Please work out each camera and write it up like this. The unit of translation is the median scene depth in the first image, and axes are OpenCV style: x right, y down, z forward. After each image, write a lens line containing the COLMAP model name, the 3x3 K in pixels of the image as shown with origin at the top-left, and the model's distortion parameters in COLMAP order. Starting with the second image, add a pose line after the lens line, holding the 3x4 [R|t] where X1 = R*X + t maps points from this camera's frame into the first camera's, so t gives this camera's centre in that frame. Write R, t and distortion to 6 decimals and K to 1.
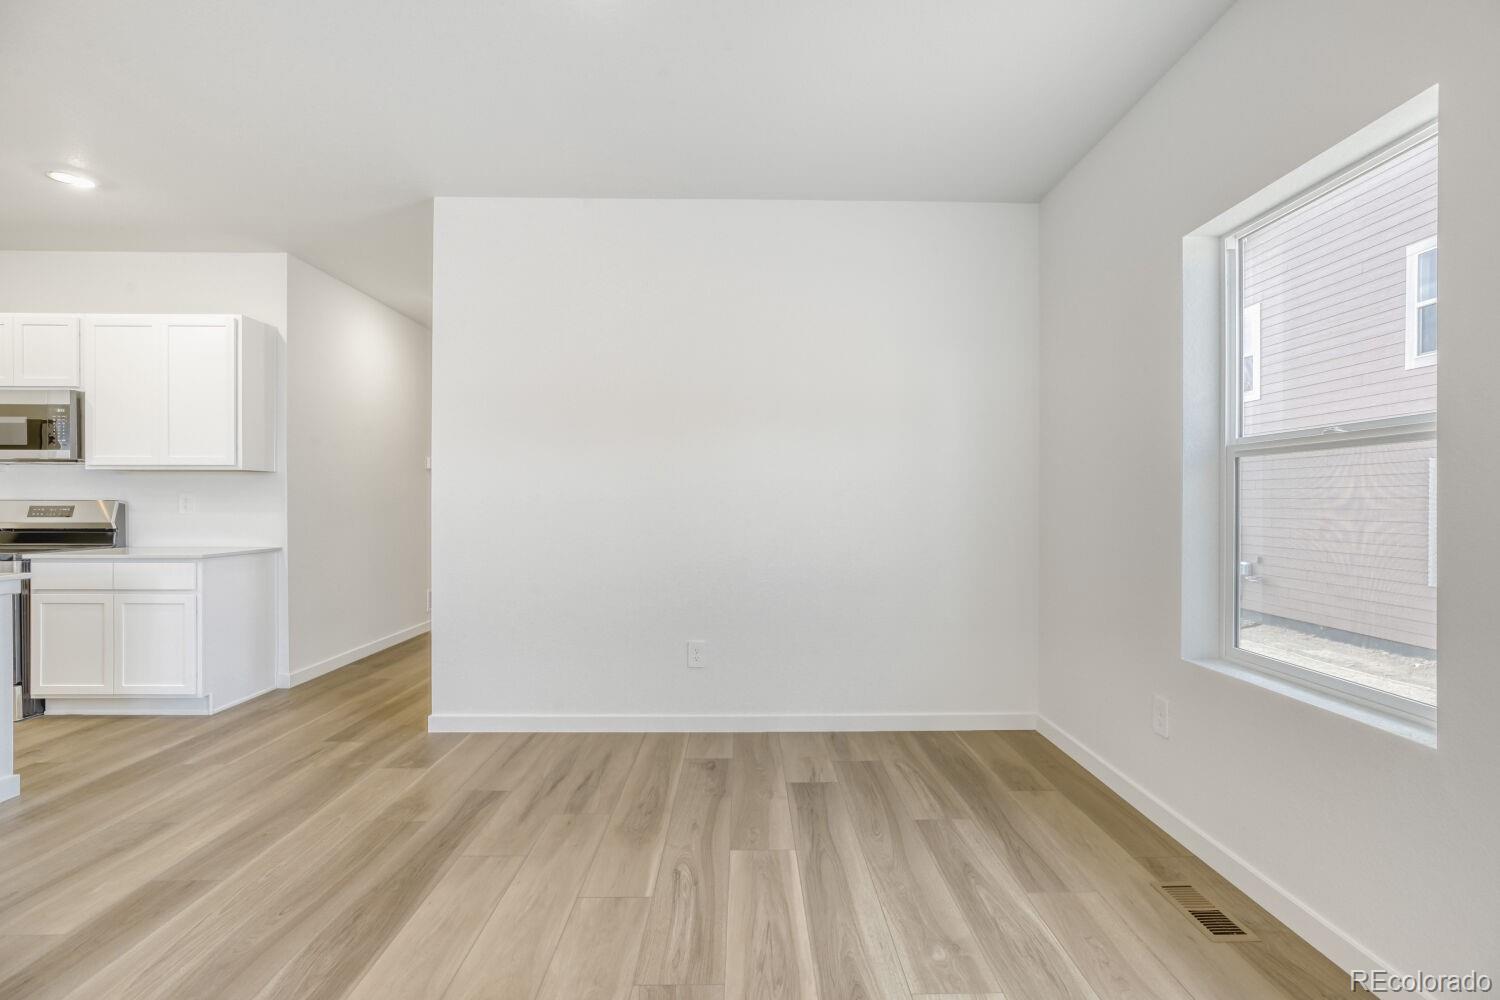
lens RADIAL K [[685.8, 0, 750.0], [0, 685.8, 500.0], [0, 0, 1]] dist [-0.001154, 0.000307]
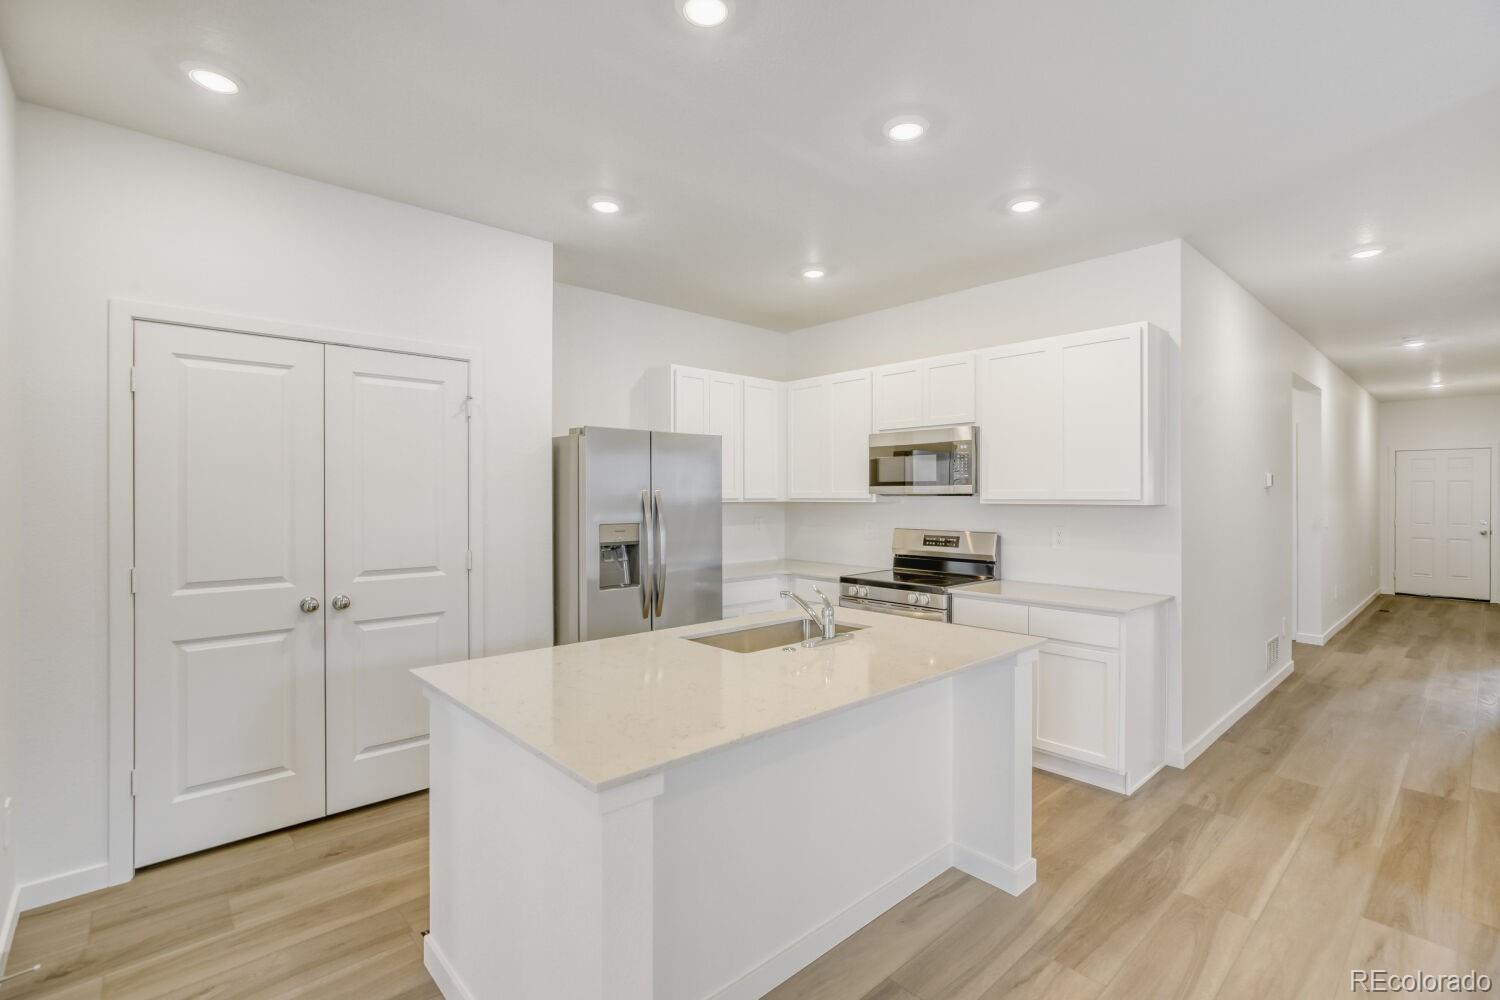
lens RADIAL K [[678.8, 0, 752.7], [0, 678.8, 495.8], [0, 0, 1]] dist [-0.002777, 0.000192]
pose [[0.666287, 0.001753, -0.745694, -0.448154], [0.000310, 0.999997, 0.002627, -0.059075], [0.745696, -0.001982, 0.666284, 0.083131]]
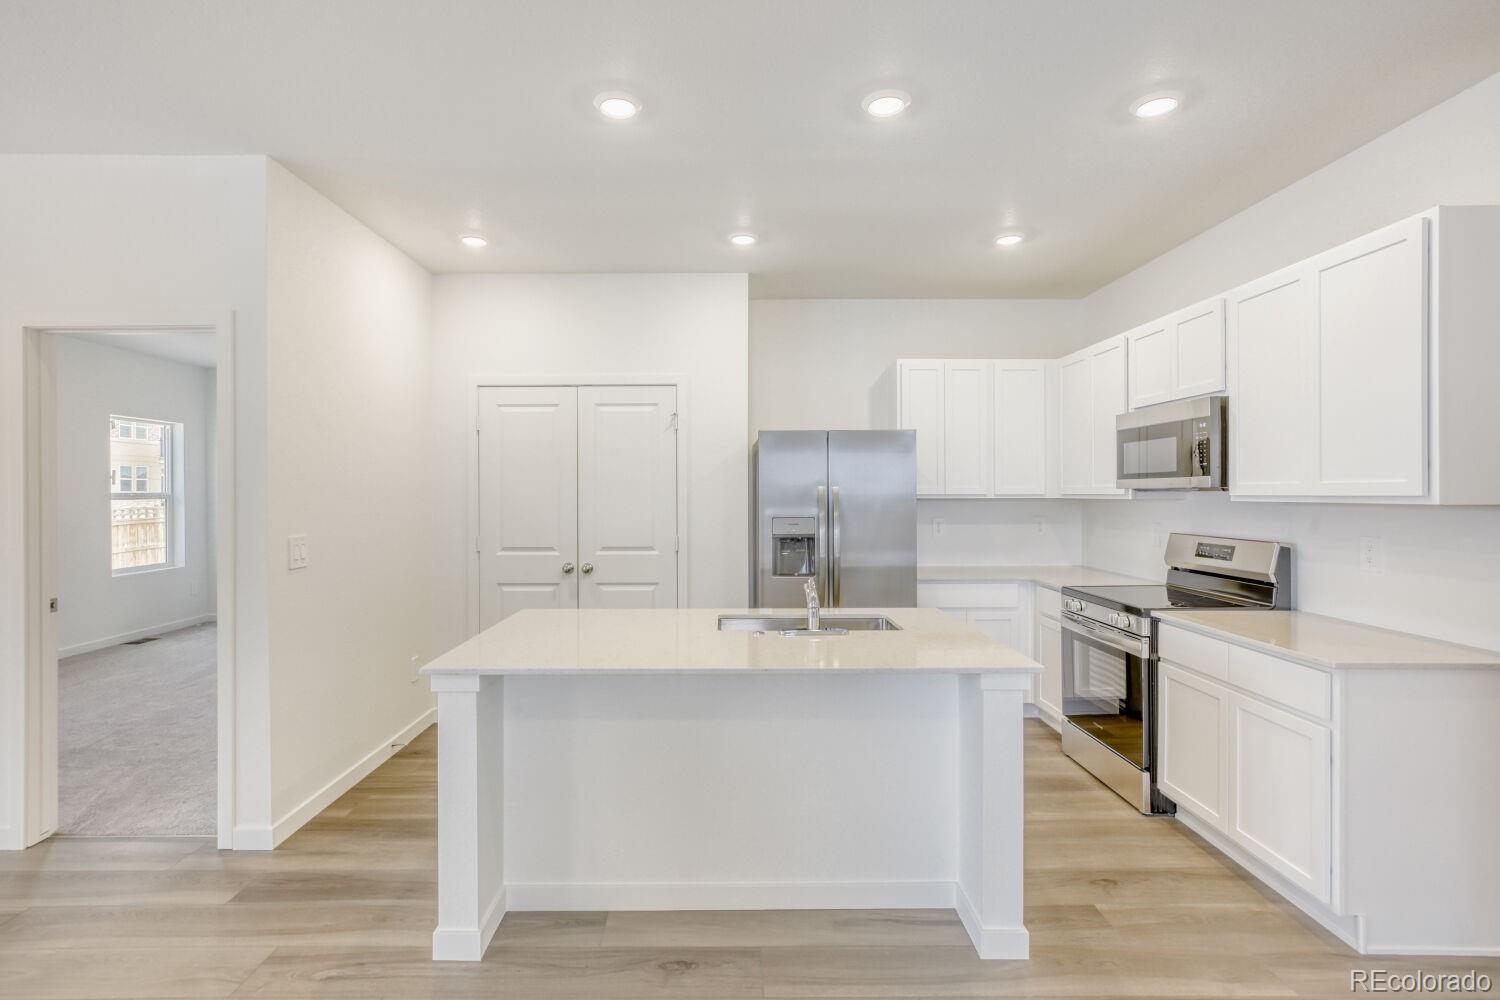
lens RADIAL K [[719.1, 0, 743.2], [0, 719.1, 496.3], [0, 0, 1]] dist [0.003368, 0.001666]
pose [[-0.002340, 0.006136, -0.999978, -0.194131], [0.004656, 0.999970, 0.006125, -0.057516], [0.999986, -0.004641, -0.002368, 0.479796]]
